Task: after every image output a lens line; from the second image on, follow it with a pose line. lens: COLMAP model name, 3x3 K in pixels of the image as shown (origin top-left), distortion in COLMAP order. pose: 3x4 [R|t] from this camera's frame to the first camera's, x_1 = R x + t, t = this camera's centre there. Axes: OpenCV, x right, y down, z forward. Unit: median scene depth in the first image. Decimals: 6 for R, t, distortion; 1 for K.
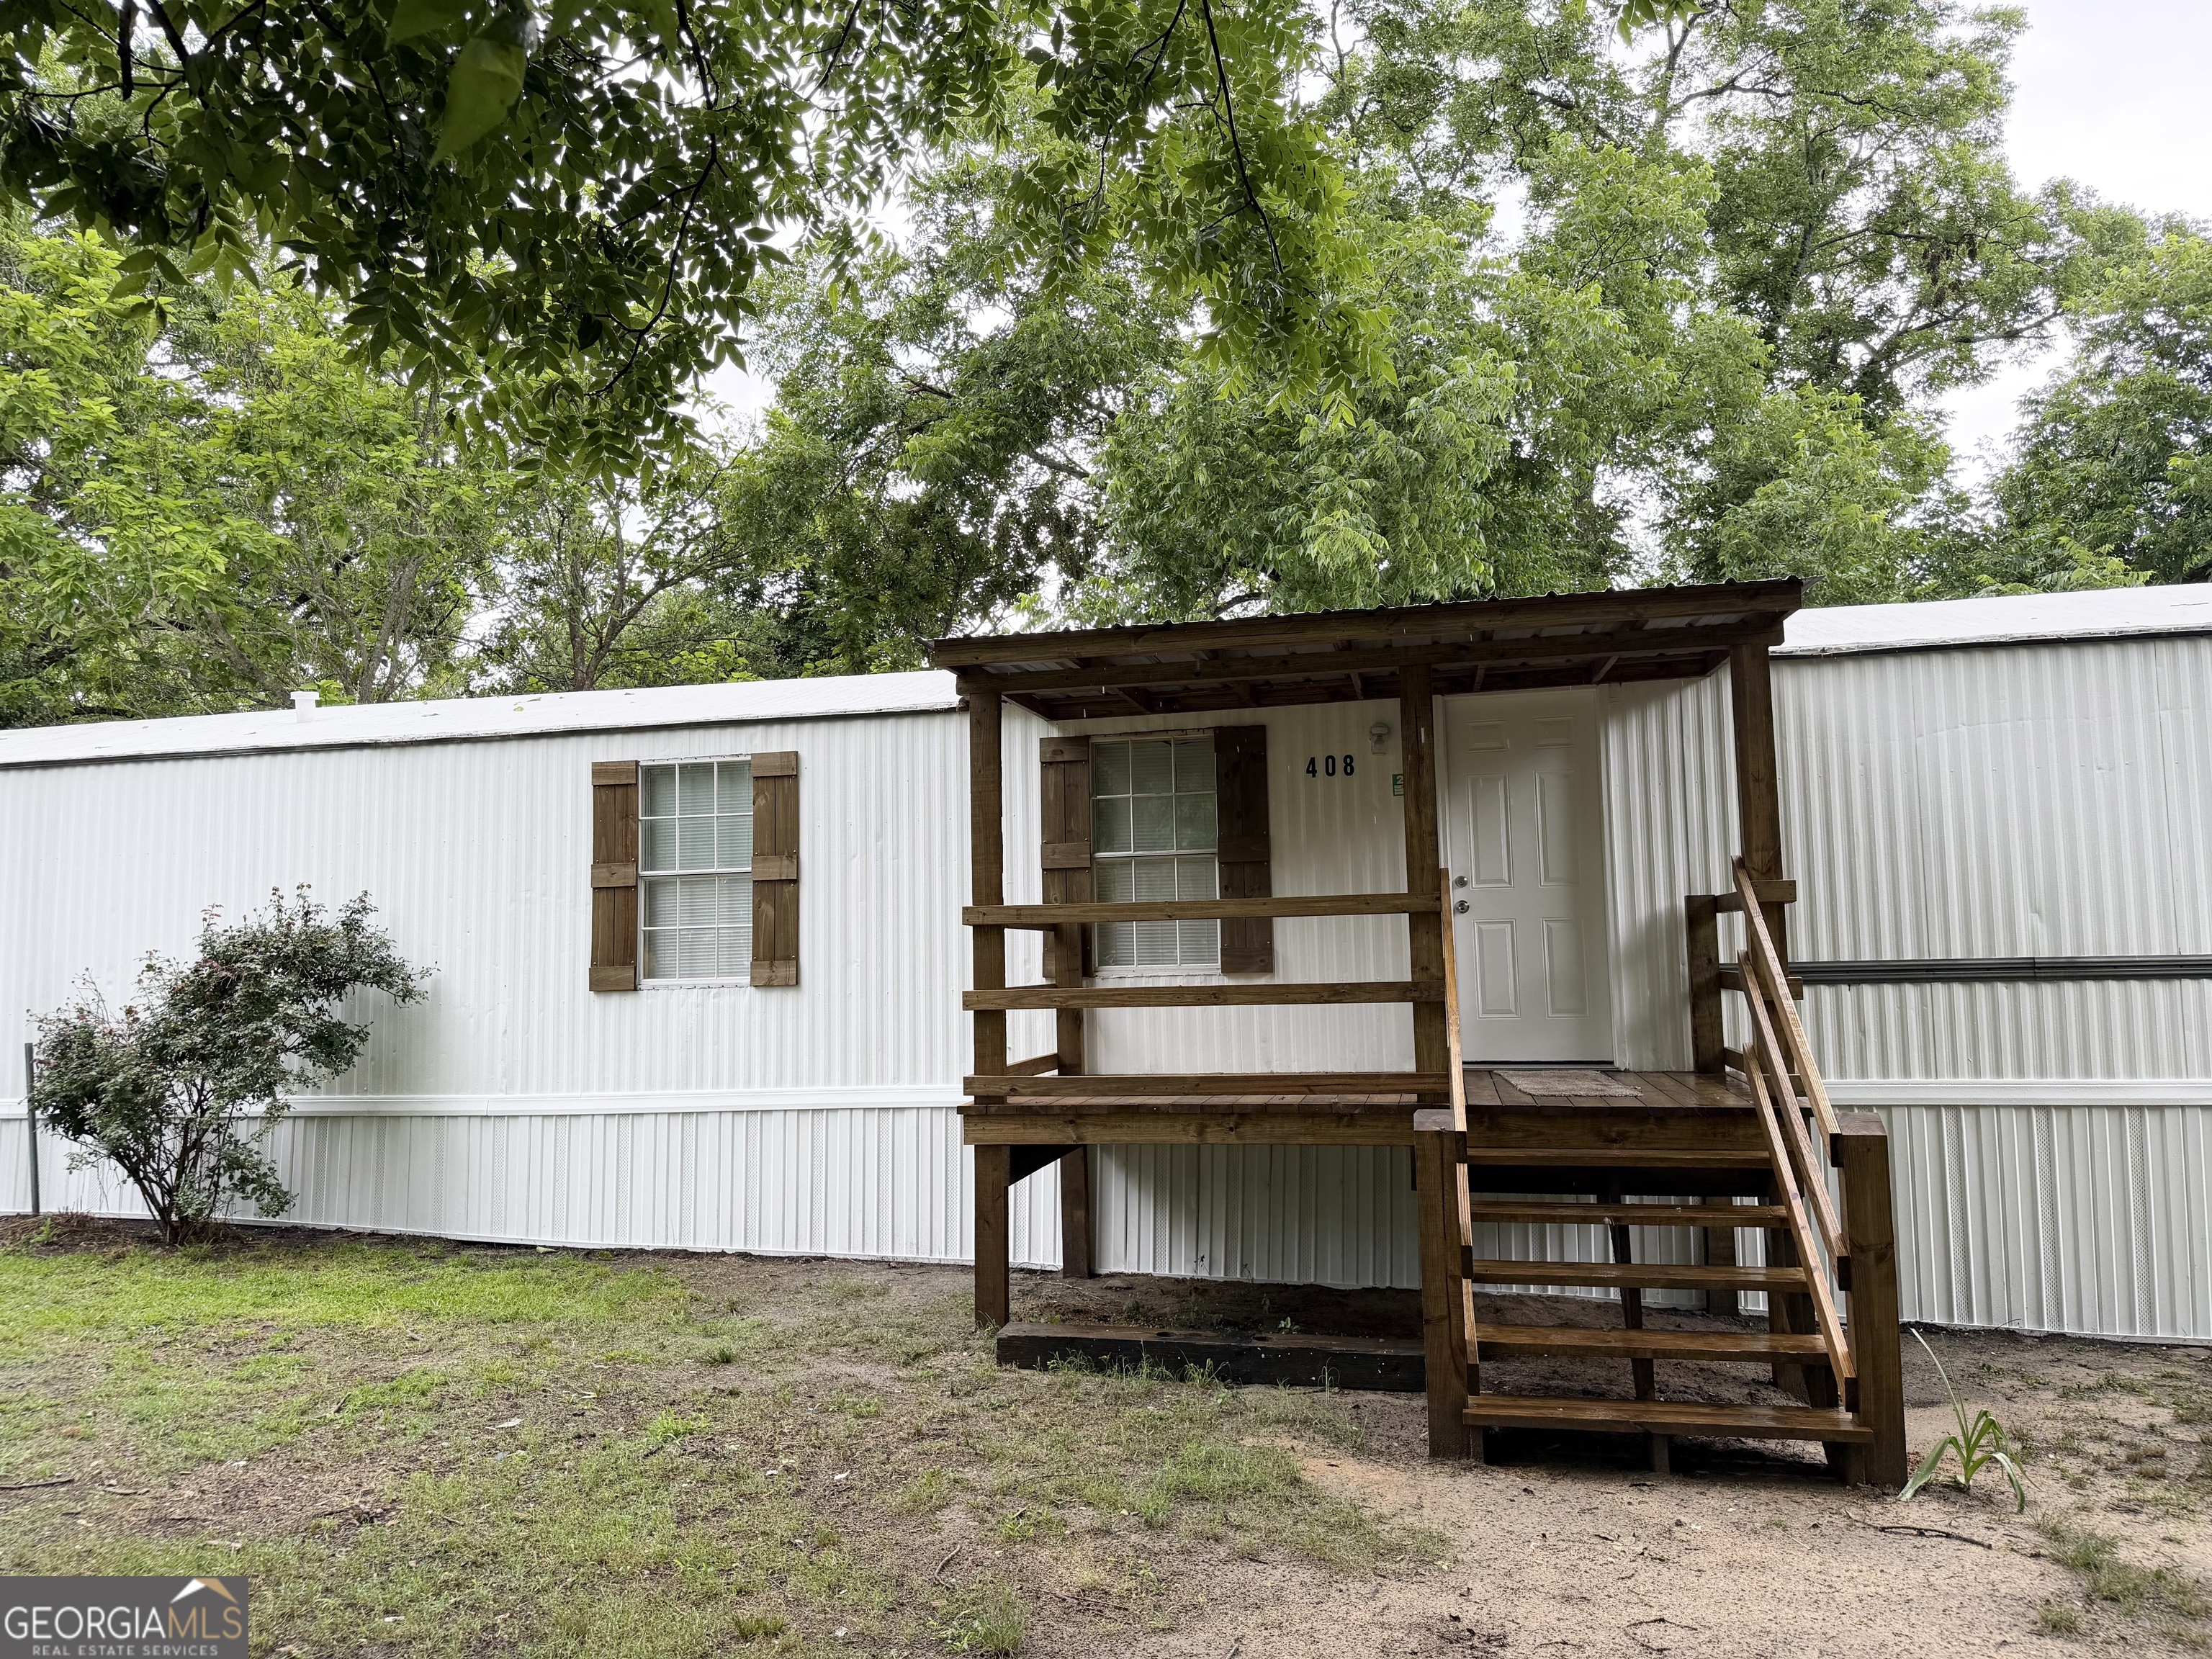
lens RADIAL K [[1585.2, 0, 1120.8], [0, 1585.2, 838.2], [0, 0, 1]] dist [0.057429, -0.053754]
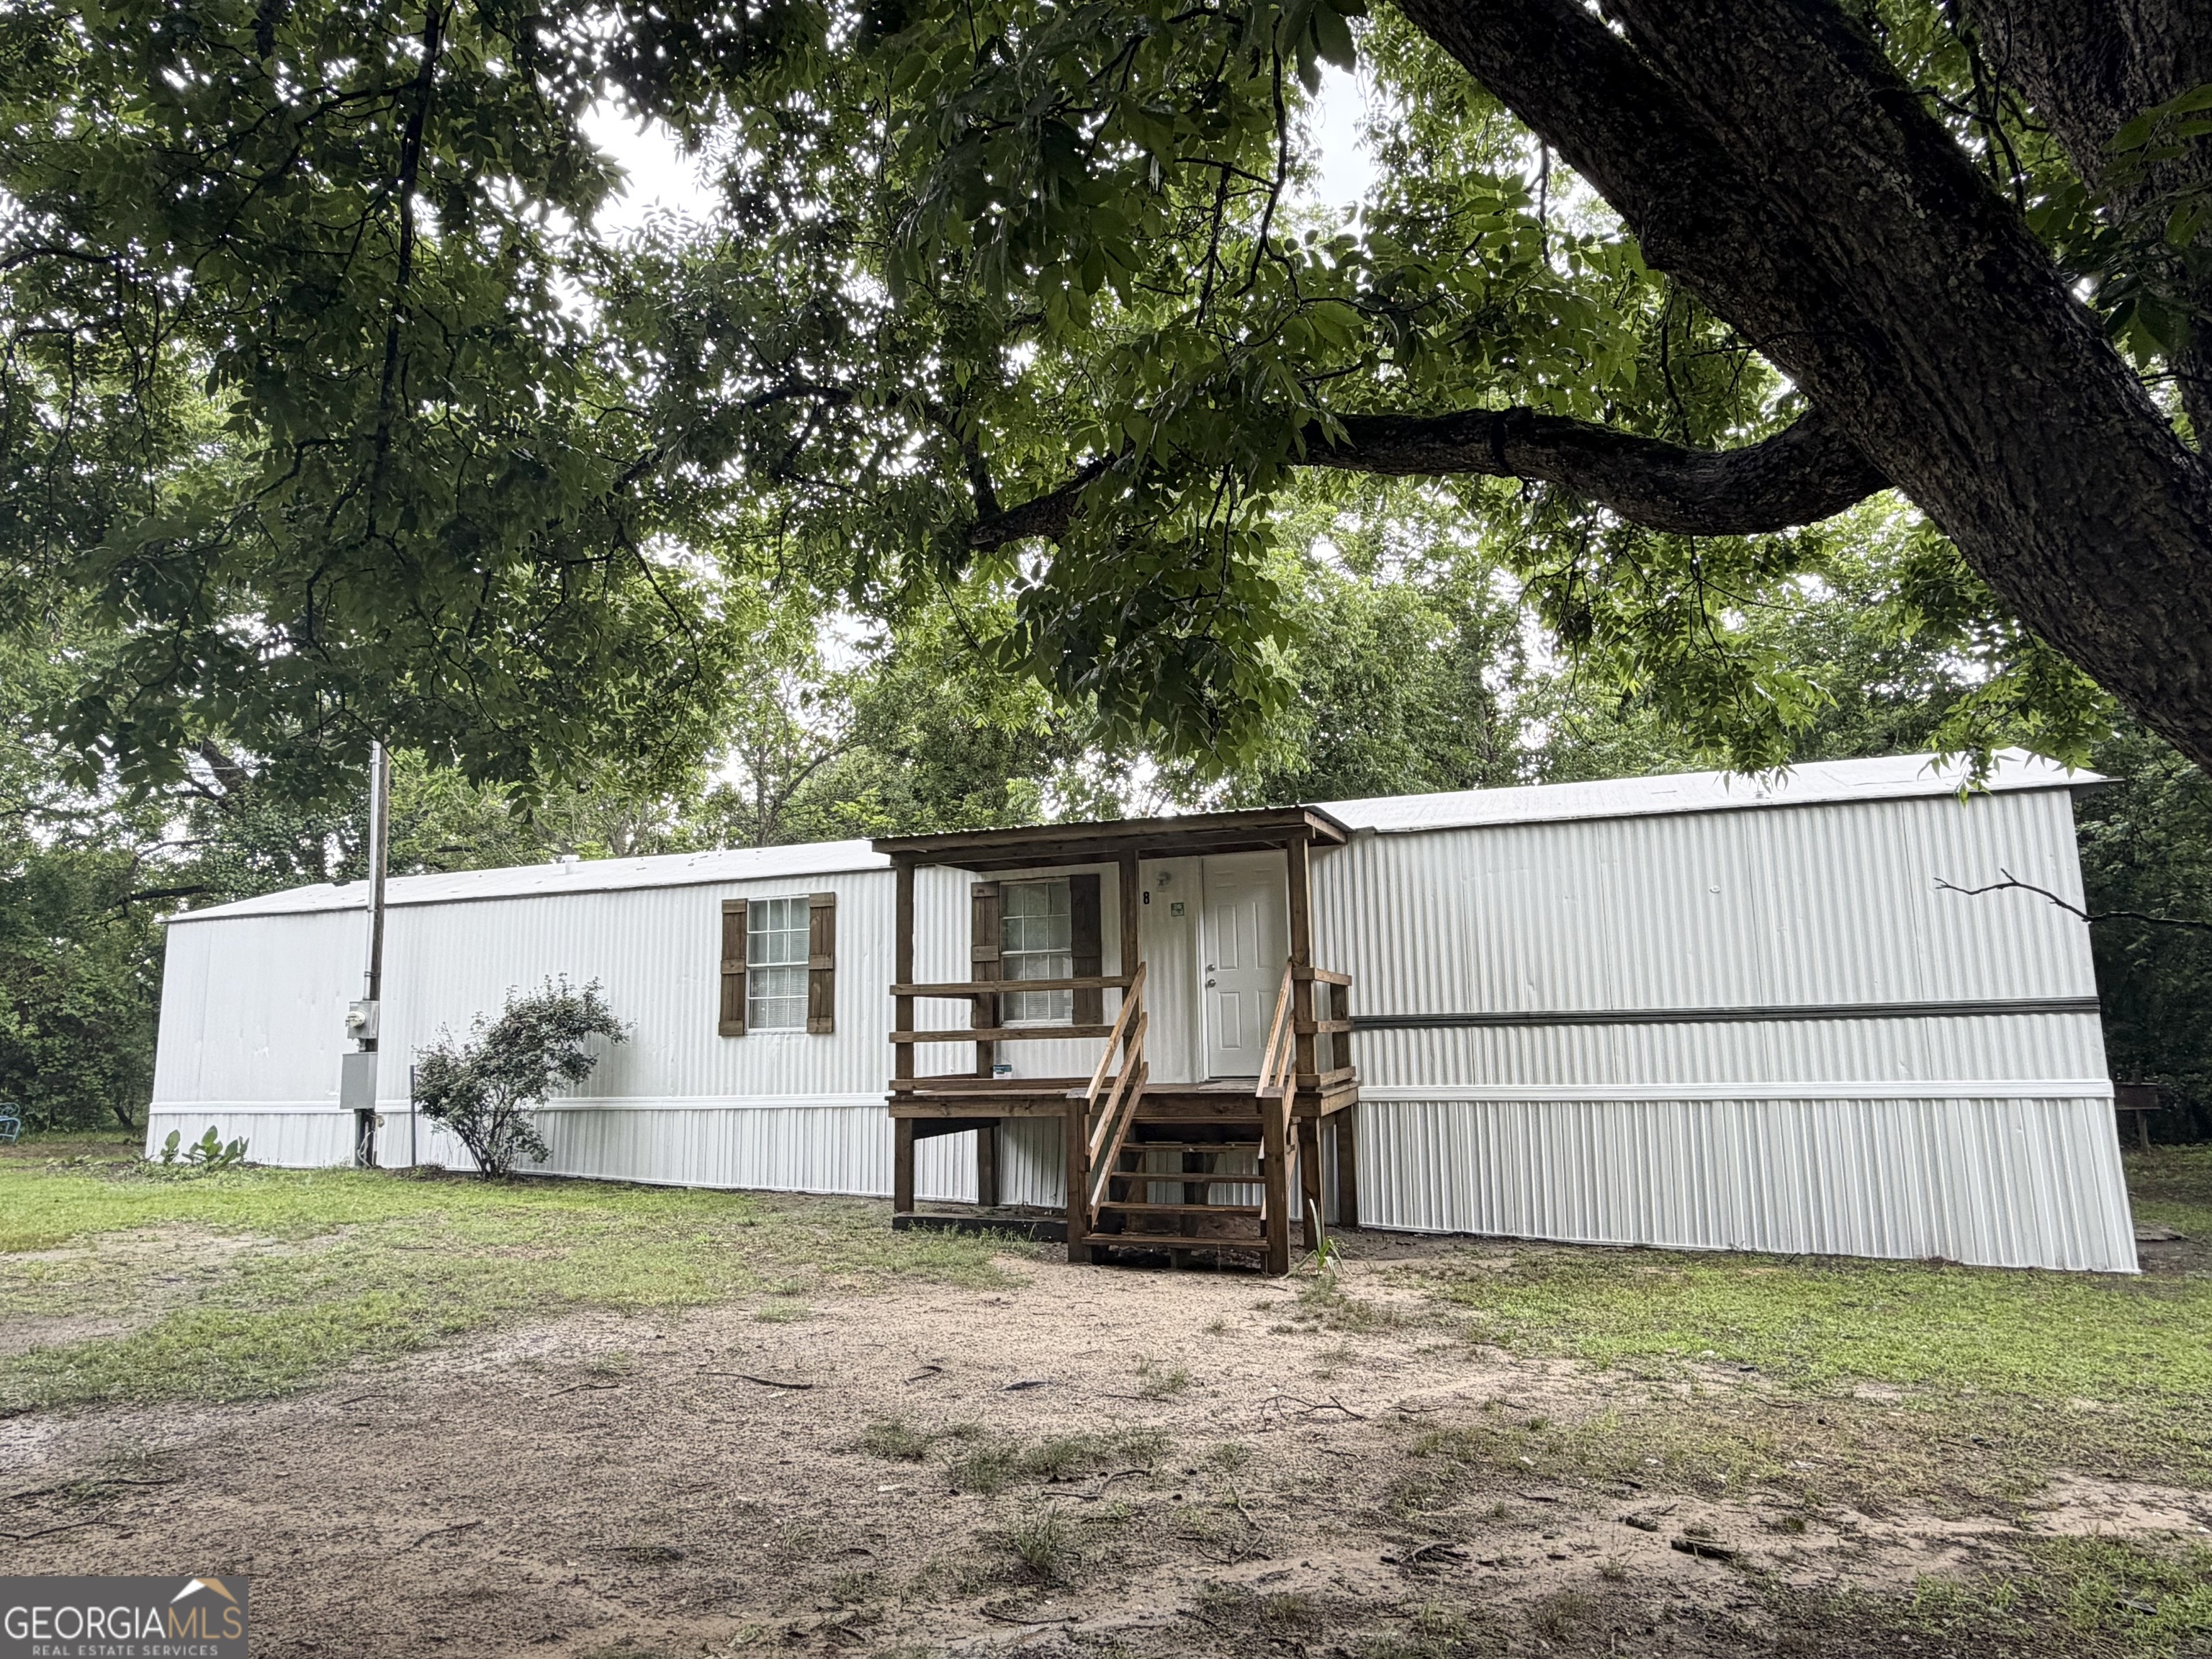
lens RADIAL K [[1338.5, 0, 1095.5], [0, 1338.5, 833.3], [0, 0, 1]] dist [0.018785, 0.001605]
pose [[0.992336, -0.018944, -0.122111, 0.250862], [0.010830, 0.997709, -0.066773, -0.019859], [0.123096, 0.064939, 0.990268, -0.388273]]
